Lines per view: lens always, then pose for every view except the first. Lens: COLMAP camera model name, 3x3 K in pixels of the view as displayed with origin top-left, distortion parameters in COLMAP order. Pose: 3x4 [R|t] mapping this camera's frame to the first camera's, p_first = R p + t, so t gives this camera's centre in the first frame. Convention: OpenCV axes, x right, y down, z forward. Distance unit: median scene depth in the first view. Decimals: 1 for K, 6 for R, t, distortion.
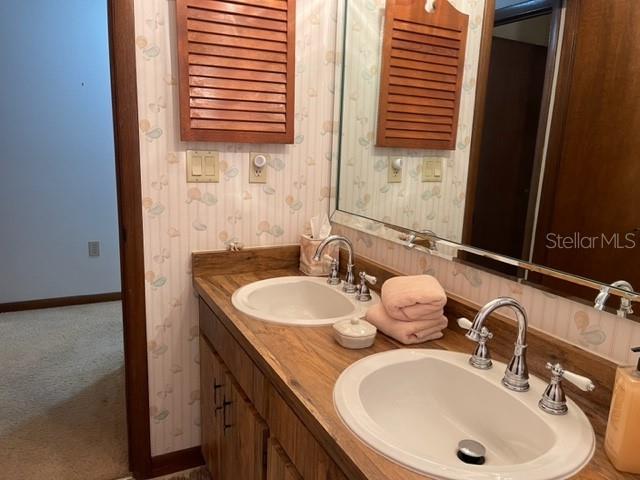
lens RADIAL K [[484.4, 0, 322.8], [0, 484.4, 245.3], [0, 0, 1]] dist [0.085370, -0.115831]
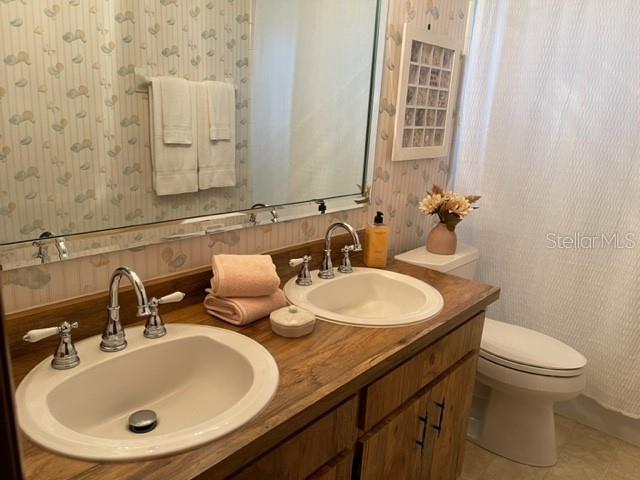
lens RADIAL K [[484.4, 0, 322.8], [0, 484.4, 245.3], [0, 0, 1]] dist [0.085370, -0.115831]
pose [[-0.370223, -0.334142, 0.866766, -0.763144], [0.095156, 0.914518, 0.393195, -0.349441], [-0.924056, 0.228048, -0.306780, 1.186645]]
